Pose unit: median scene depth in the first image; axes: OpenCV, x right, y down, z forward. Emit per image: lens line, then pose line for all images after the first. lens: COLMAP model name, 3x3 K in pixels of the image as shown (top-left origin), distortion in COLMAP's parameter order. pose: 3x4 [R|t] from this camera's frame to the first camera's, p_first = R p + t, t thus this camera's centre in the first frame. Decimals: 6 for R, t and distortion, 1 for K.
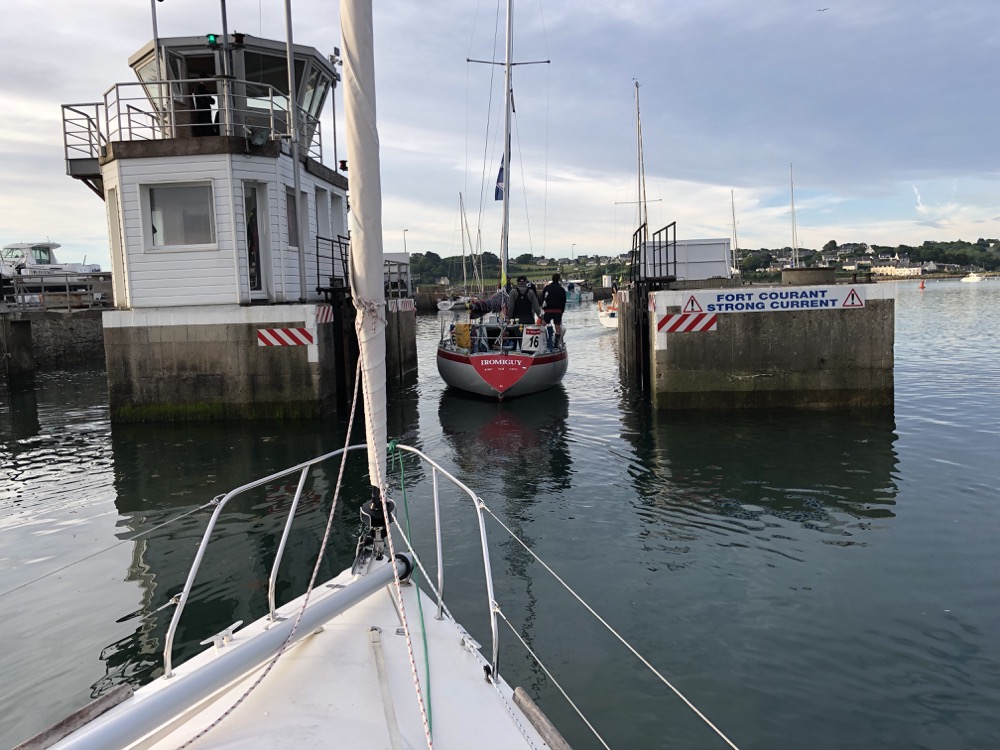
lens RADIAL K [[826.8, 0, 495.1], [0, 826.8, 368.2], [0, 0, 1]] dist [0.021822, 0.003322]
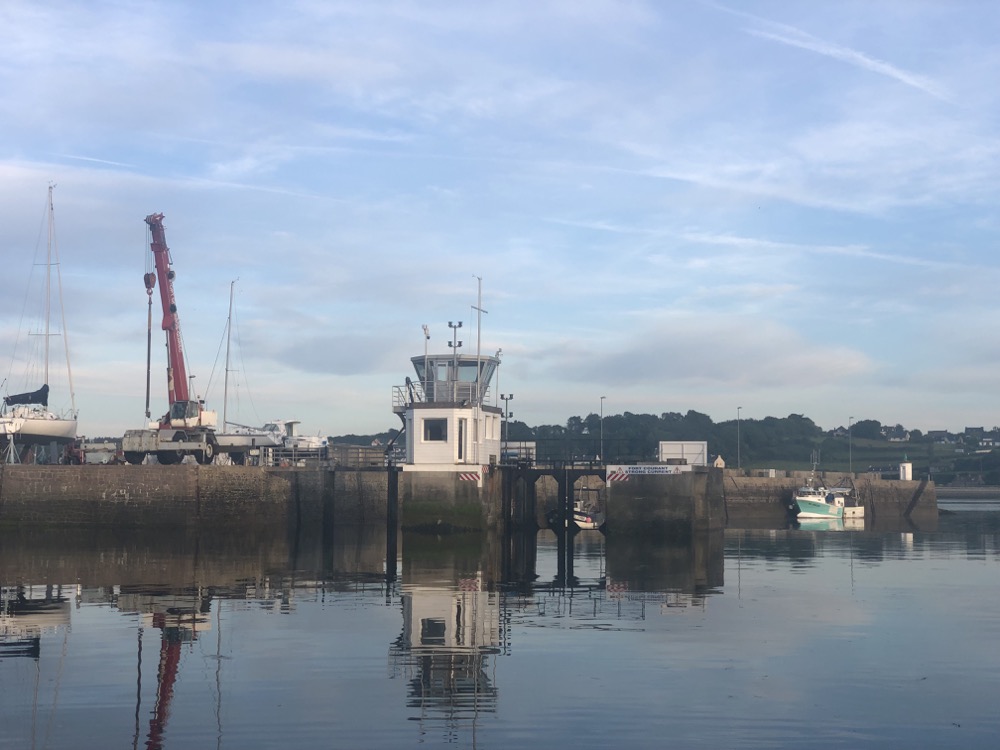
lens RADIAL K [[1451.8, 0, 506.3], [0, 1451.8, 378.0], [0, 0, 1]] dist [0.063031, 0.000000]
pose [[0.978028, 0.026585, -0.206773, 0.784886], [-0.059469, 0.986203, -0.154488, 0.348881], [0.199813, 0.163390, 0.966115, -3.400108]]
